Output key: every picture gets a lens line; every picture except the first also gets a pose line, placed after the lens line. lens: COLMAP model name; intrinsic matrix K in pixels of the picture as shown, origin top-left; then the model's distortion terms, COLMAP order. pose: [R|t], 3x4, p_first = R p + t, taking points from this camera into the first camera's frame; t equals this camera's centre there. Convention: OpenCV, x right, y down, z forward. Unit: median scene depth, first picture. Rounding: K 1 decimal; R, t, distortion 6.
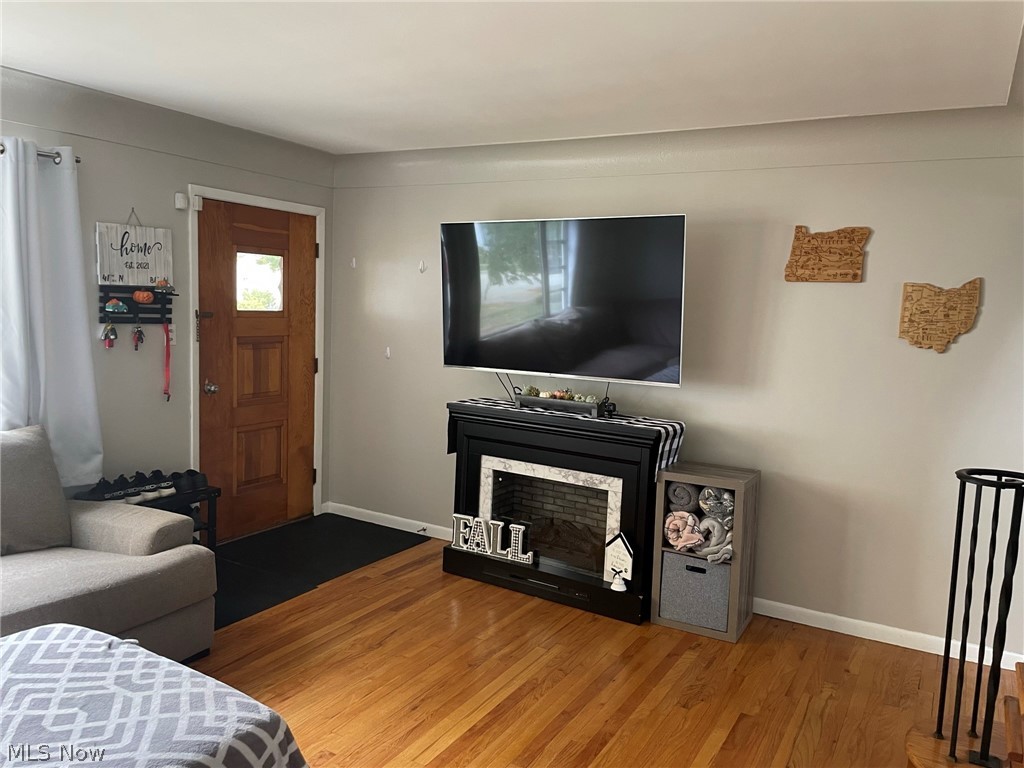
lens RADIAL K [[772.7, 0, 512.0], [0, 772.7, 384.0], [0, 0, 1]] dist [0.159890, -0.183368]
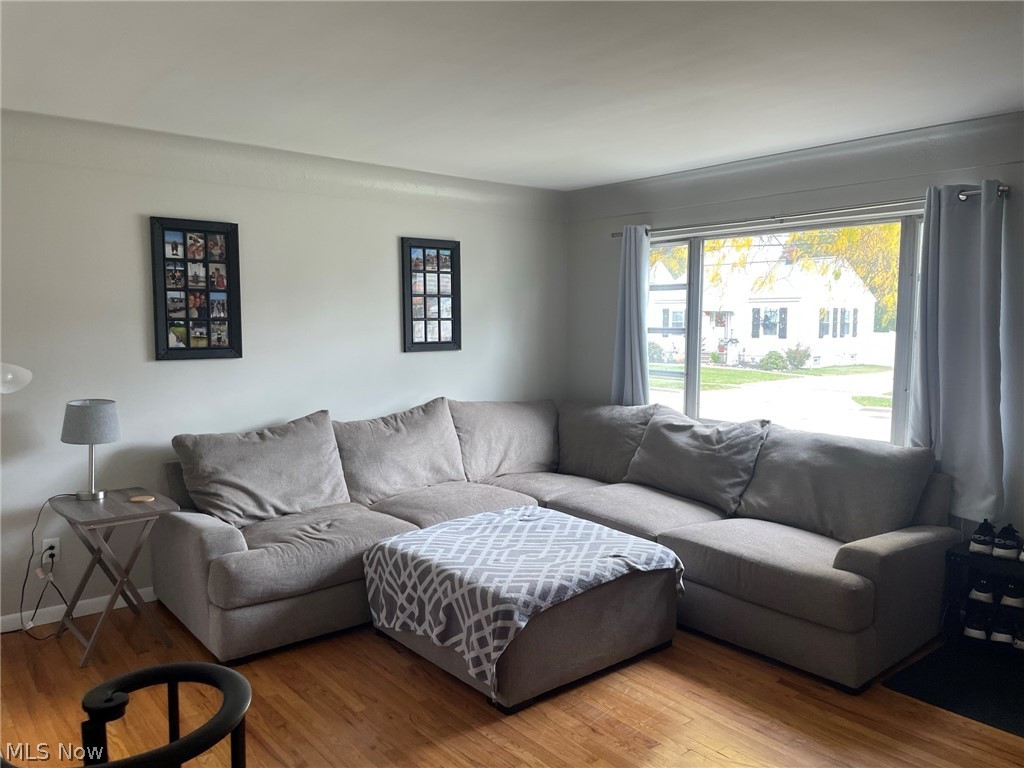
lens RADIAL K [[772.7, 0, 512.0], [0, 772.7, 384.0], [0, 0, 1]] dist [0.159890, -0.183368]
pose [[-0.339015, 0.039116, -0.939968, 1.054064], [-0.118267, 0.989437, 0.083829, -0.100434], [0.933318, 0.139586, -0.330807, 1.450702]]
